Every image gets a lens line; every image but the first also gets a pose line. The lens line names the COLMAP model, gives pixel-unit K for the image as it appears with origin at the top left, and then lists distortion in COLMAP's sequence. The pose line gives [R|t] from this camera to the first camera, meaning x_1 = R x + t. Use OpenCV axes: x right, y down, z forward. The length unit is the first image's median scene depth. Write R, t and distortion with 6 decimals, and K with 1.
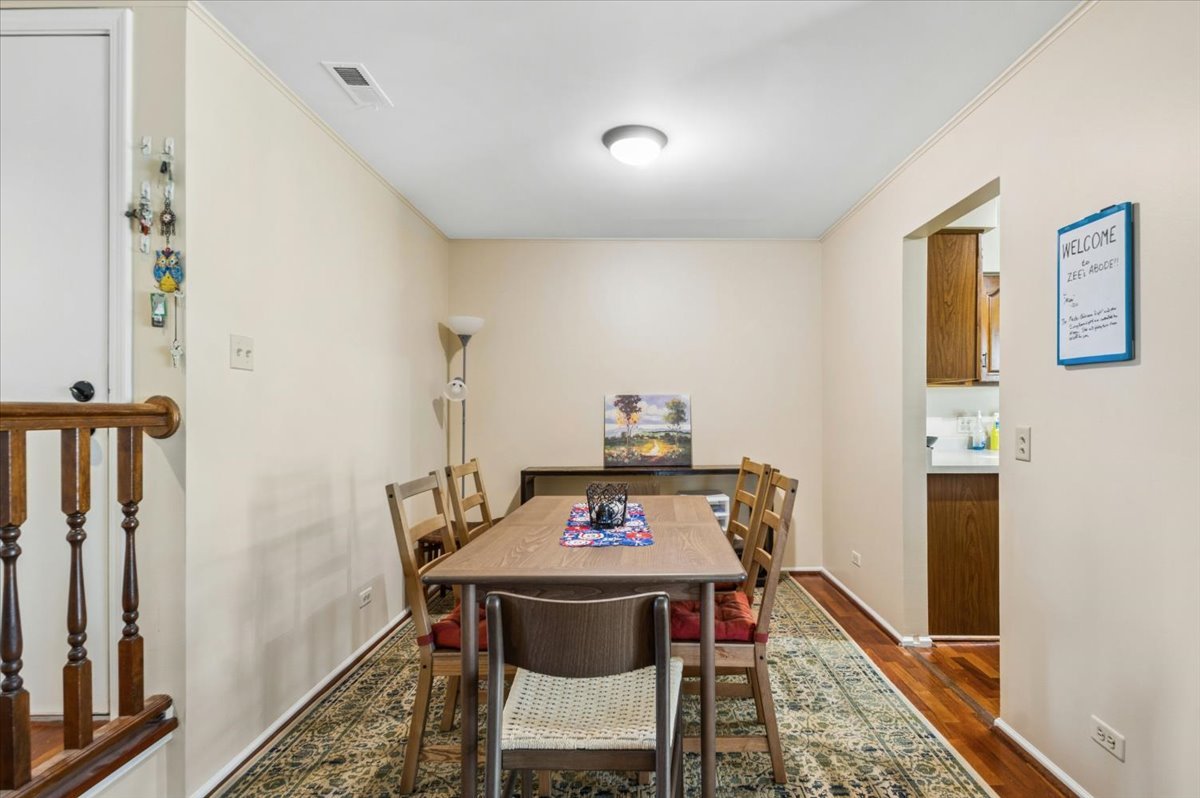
lens RADIAL K [[552.6, 0, 611.8], [0, 552.6, 402.9], [0, 0, 1]] dist [0.017299, -0.001410]
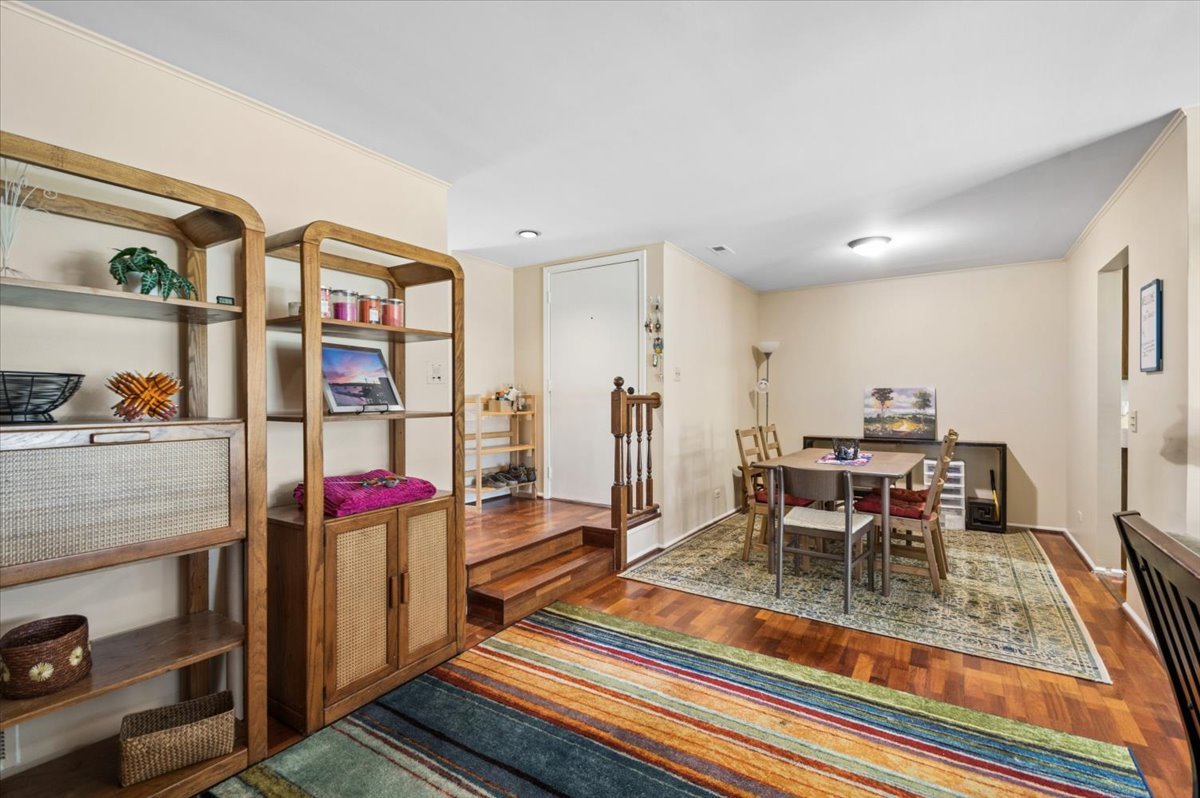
lens RADIAL K [[552.6, 0, 607.8], [0, 552.6, 396.4], [0, 0, 1]] dist [0.017299, -0.001410]
pose [[0.859433, 0.002519, -0.511242, 0.246637], [0.002061, 0.999963, 0.008392, -0.010675], [0.511244, -0.008266, 0.859396, -0.973826]]
